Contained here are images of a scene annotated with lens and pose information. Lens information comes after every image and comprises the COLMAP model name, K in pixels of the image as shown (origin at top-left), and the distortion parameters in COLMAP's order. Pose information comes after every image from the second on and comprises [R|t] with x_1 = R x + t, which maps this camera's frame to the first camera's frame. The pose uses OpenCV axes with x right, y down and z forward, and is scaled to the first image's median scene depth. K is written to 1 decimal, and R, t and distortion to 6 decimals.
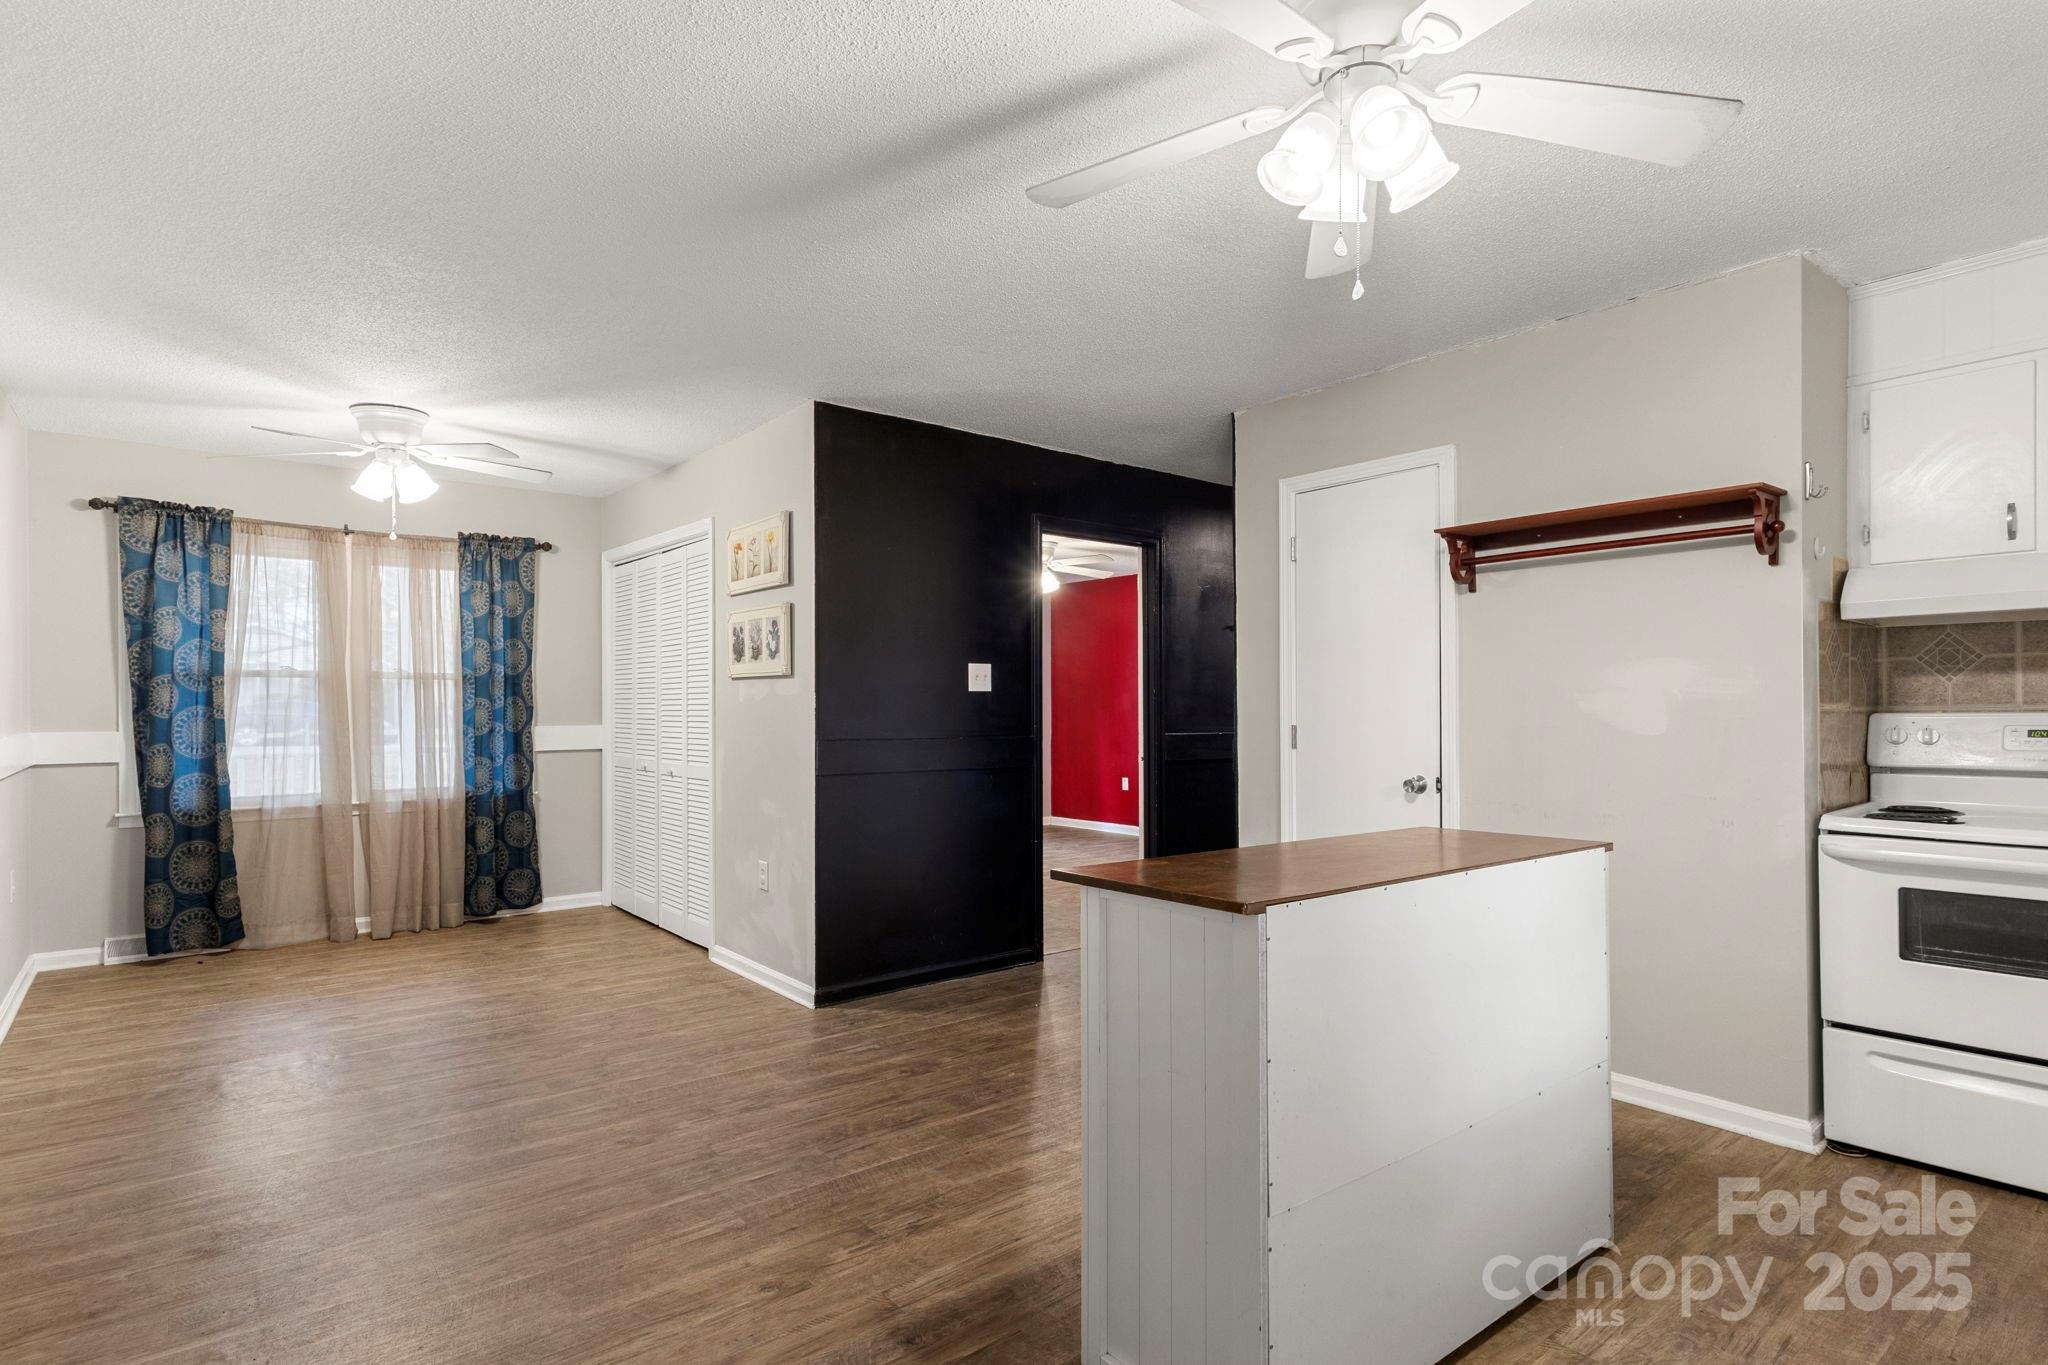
lens RADIAL K [[1047.6, 0, 1027.7], [0, 1047.6, 703.4], [0, 0, 1]] dist [0.004624, 0.002153]
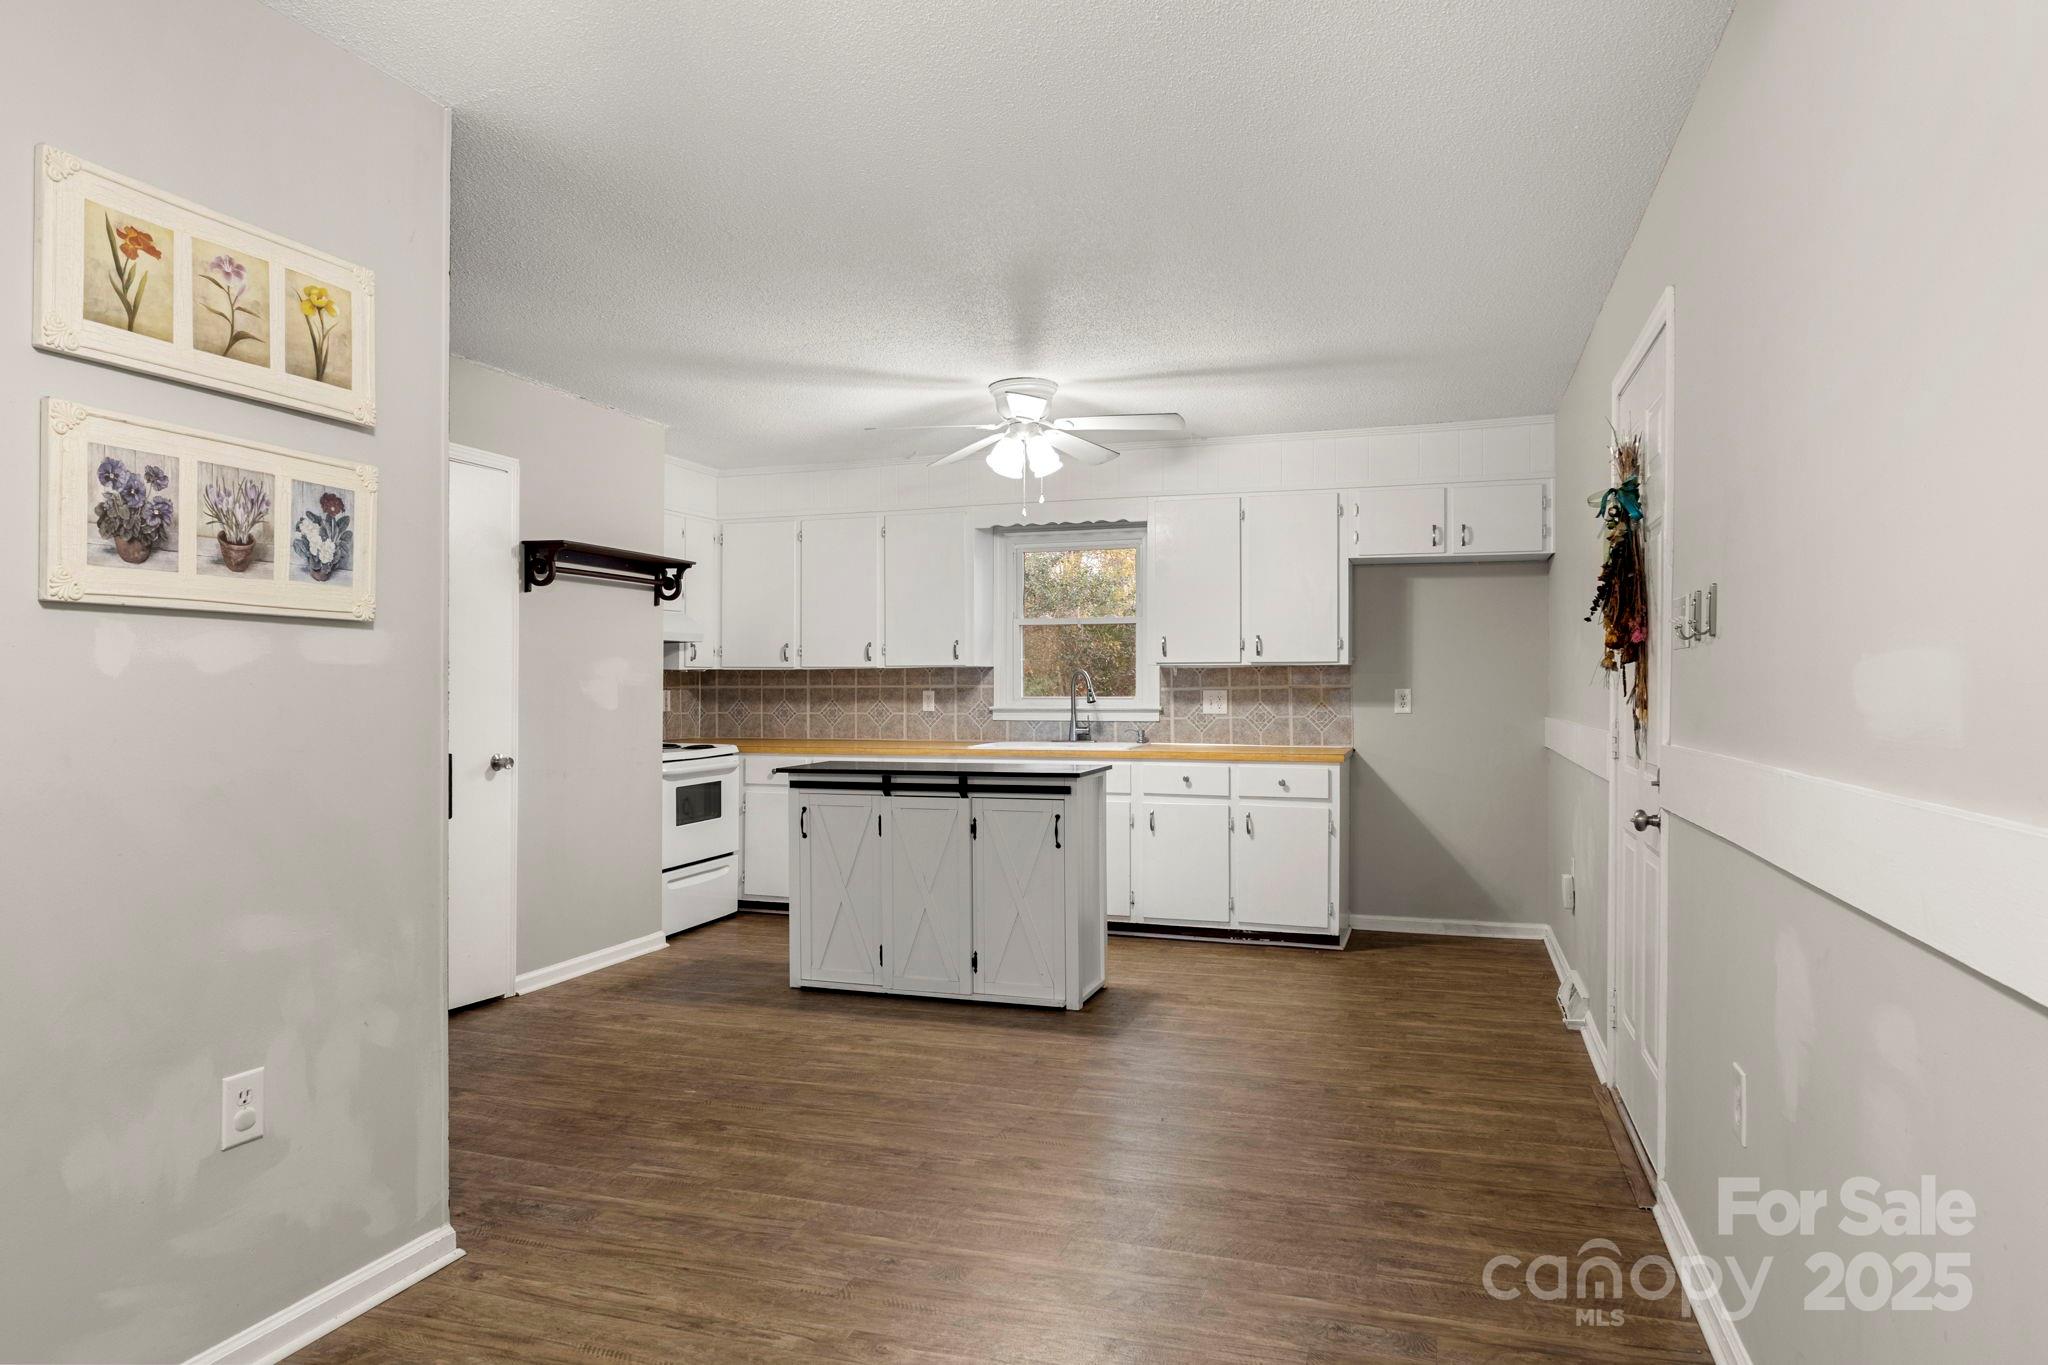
lens RADIAL K [[1235.7, 0, 1015.9], [0, 1235.7, 680.0], [0, 0, 1]] dist [-0.007931, -0.000345]
pose [[-0.526949, 0.007911, 0.849860, -0.751102], [-0.001060, 0.999950, -0.009965, 0.003844], [-0.849896, -0.006152, -0.526914, 0.922450]]
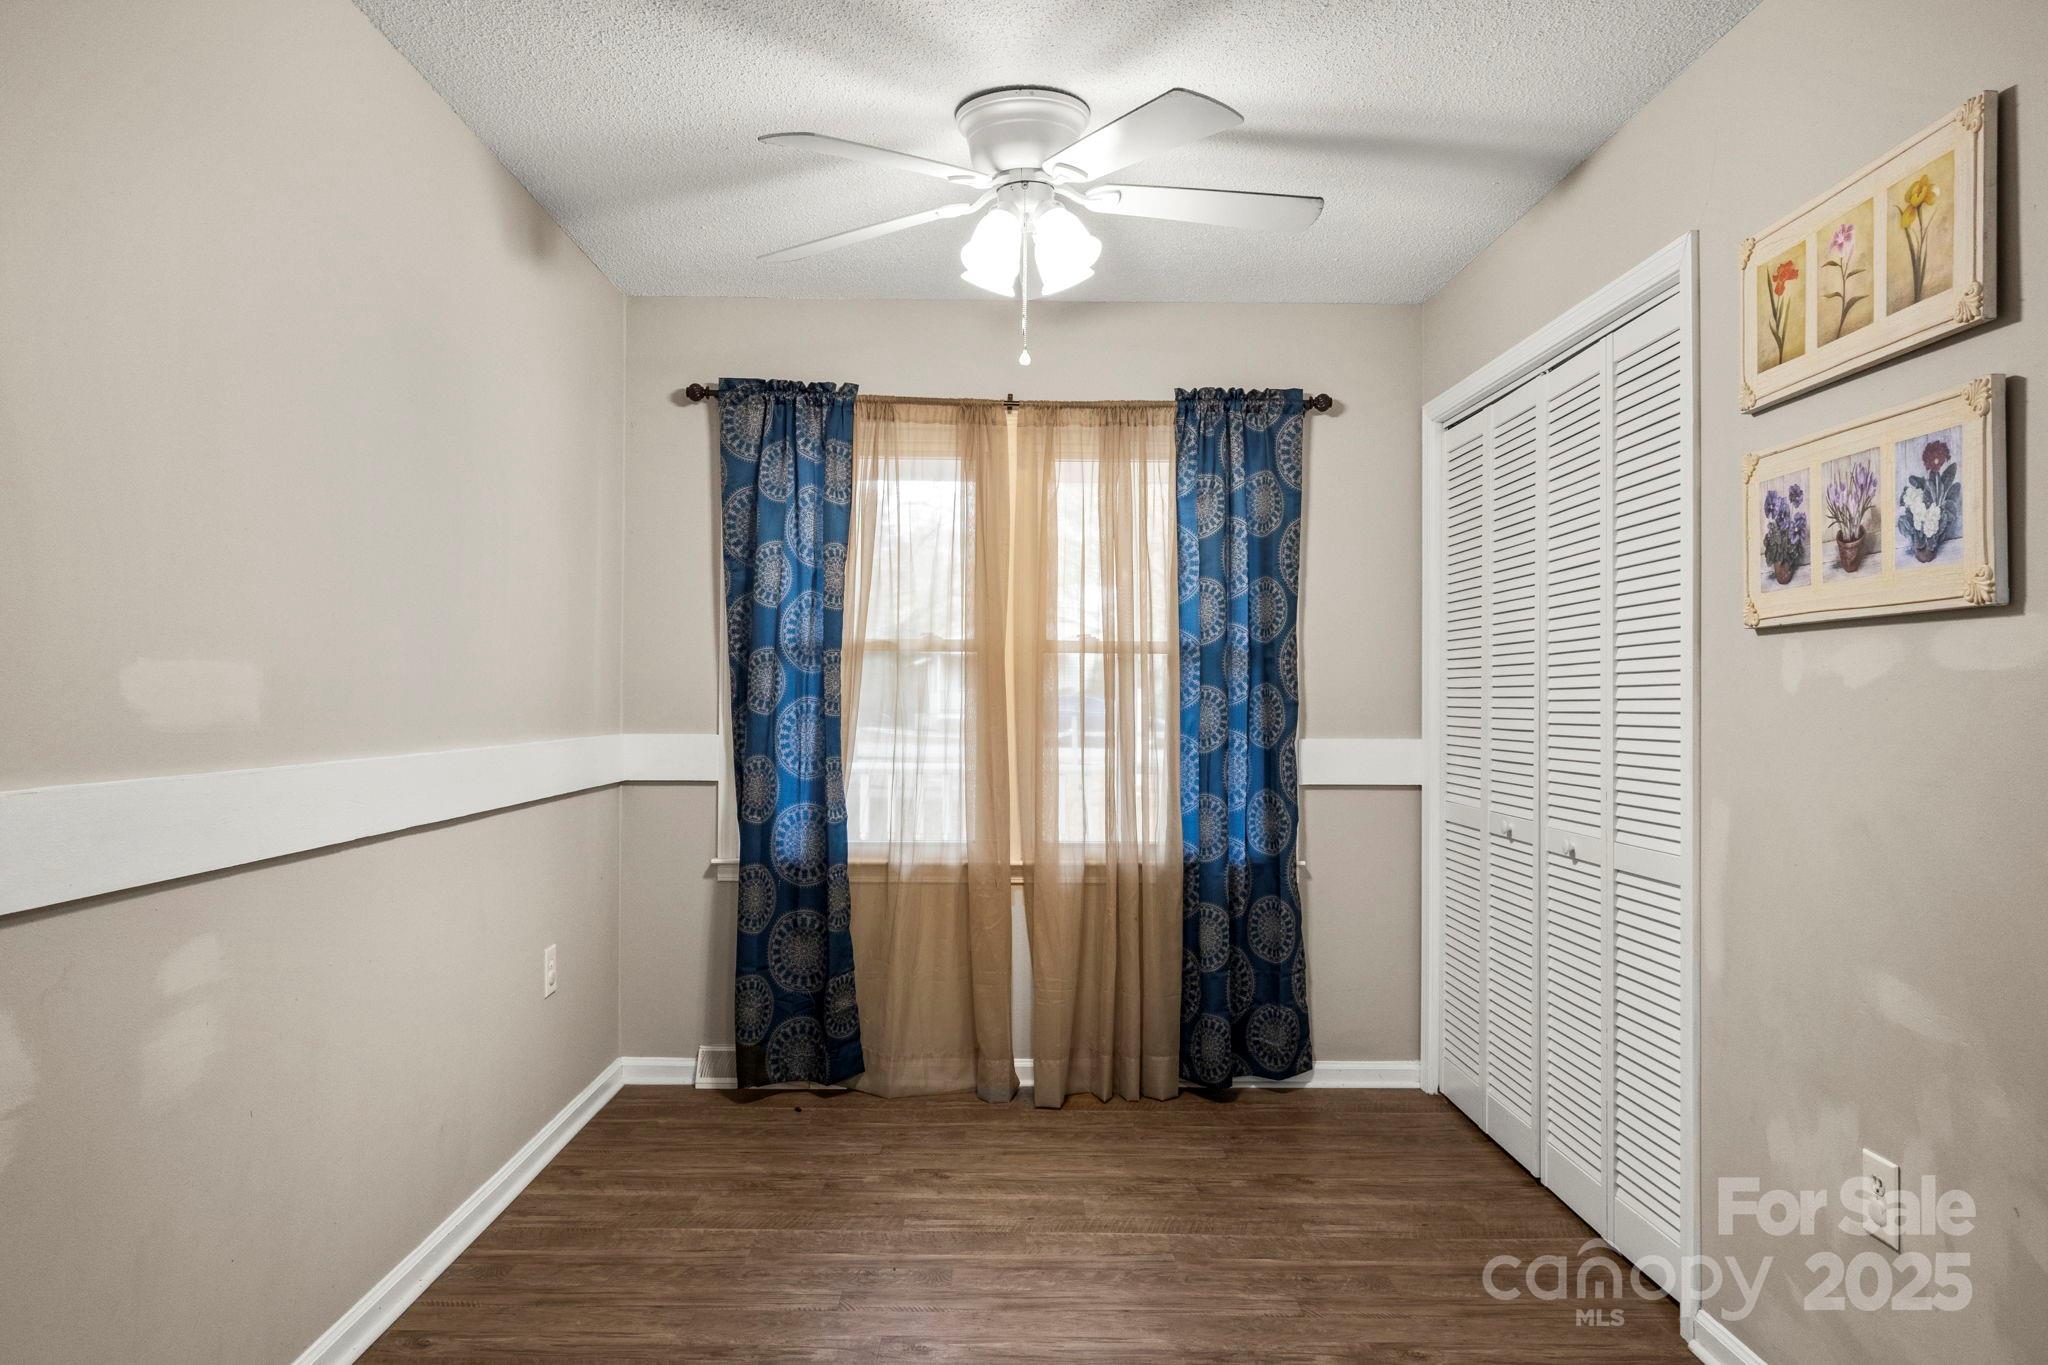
lens RADIAL K [[1362.9, 0, 1018.6], [0, 1362.9, 683.1], [0, 0, 1]] dist [-0.002242, 0.003070]
pose [[0.784850, -0.001623, -0.619683, -0.181996], [-0.007131, 0.999907, -0.011650, 0.003027], [0.619645, 0.013563, 0.784765, 0.436884]]
